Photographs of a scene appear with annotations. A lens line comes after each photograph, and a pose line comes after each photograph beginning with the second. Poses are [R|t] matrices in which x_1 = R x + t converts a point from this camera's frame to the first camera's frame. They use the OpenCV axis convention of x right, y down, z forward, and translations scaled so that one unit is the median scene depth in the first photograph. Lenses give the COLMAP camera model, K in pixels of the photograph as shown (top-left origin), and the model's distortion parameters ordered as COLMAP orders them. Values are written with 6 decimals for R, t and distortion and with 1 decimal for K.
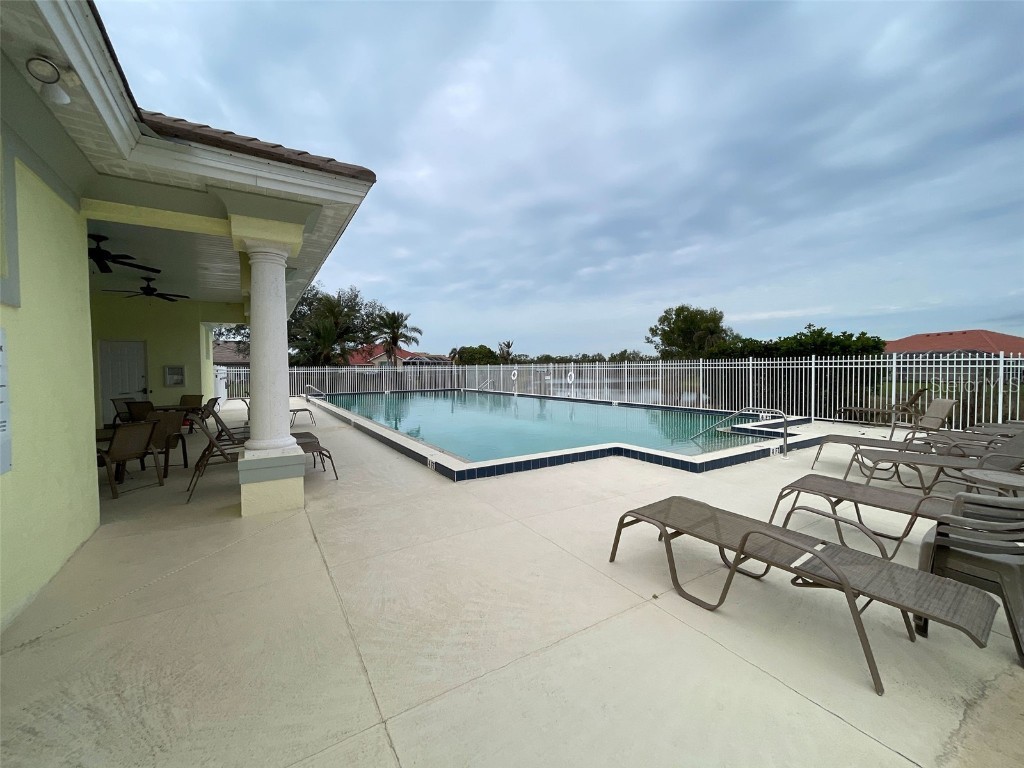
lens RADIAL K [[427.3, 0, 494.9], [0, 427.3, 389.4], [0, 0, 1]] dist [0.000816, -0.000144]
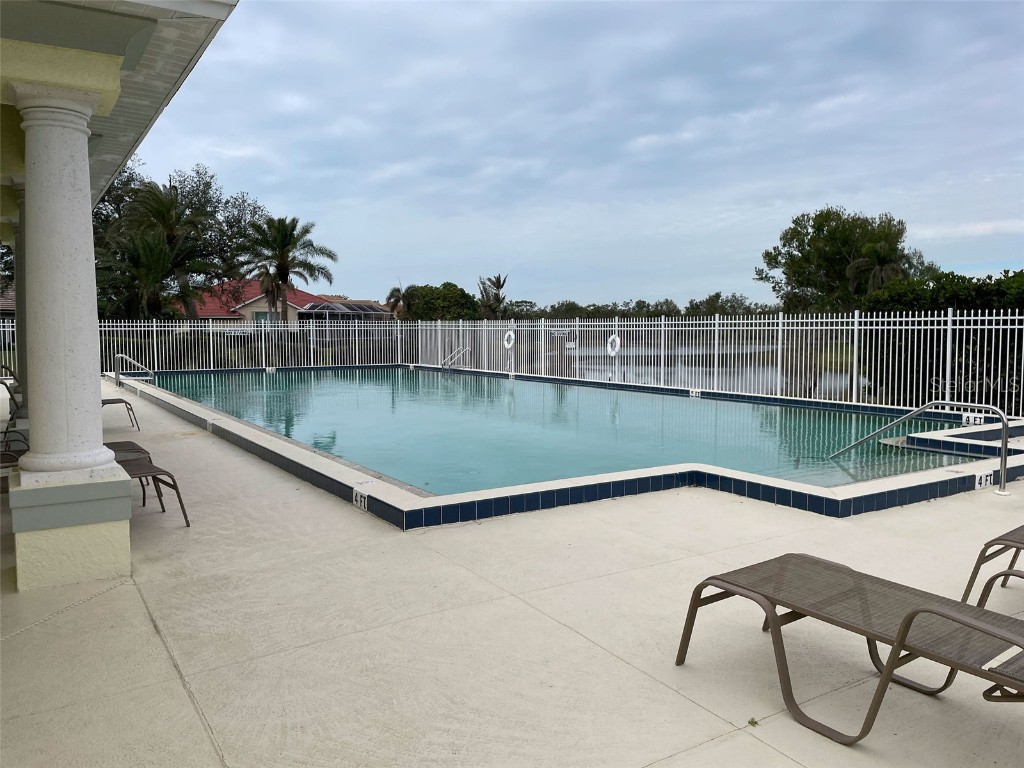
lens RADIAL K [[827.0, 0, 515.3], [0, 827.0, 384.5], [0, 0, 1]] dist [0.052070, -0.026618]
pose [[0.998401, 0.002797, 0.056462, -0.005315], [-0.003943, 0.999788, 0.020188, 0.002666], [-0.056394, -0.020378, 0.998201, -0.045815]]
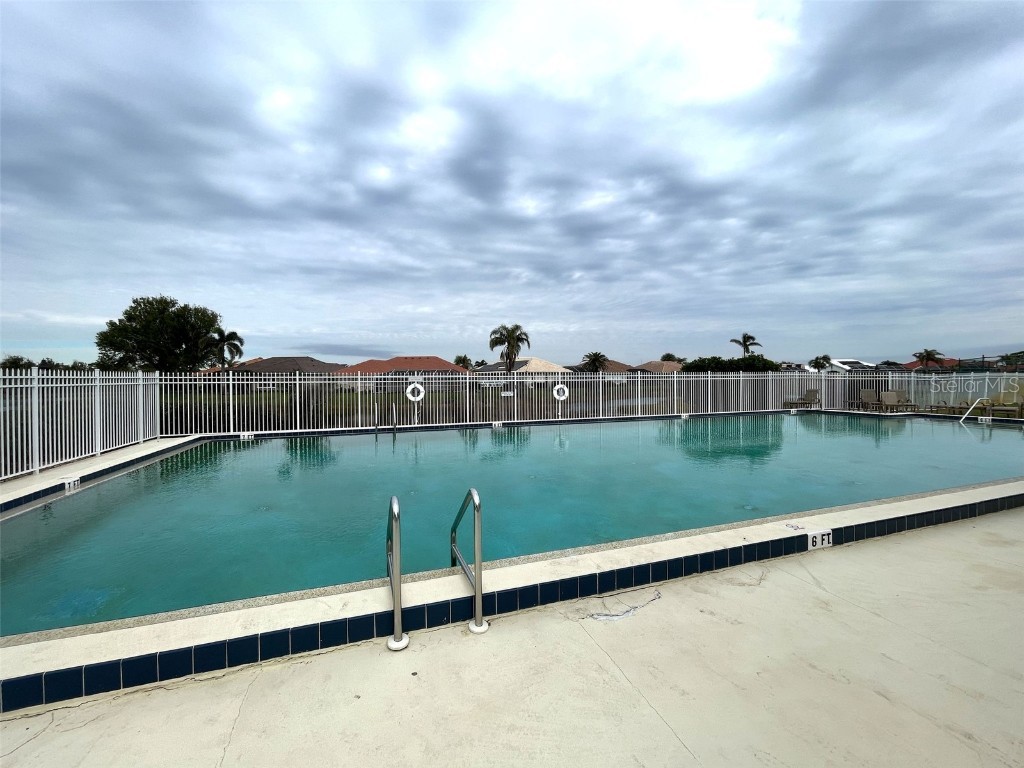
lens RADIAL K [[427.3, 0, 513.9], [0, 427.3, 384.6], [0, 0, 1]] dist [0.000816, -0.000144]
pose [[0.171182, -0.002693, 0.985236, -1.624372], [0.052418, 0.998605, -0.006378, -0.120345], [-0.983844, 0.052735, 0.171085, 2.843263]]
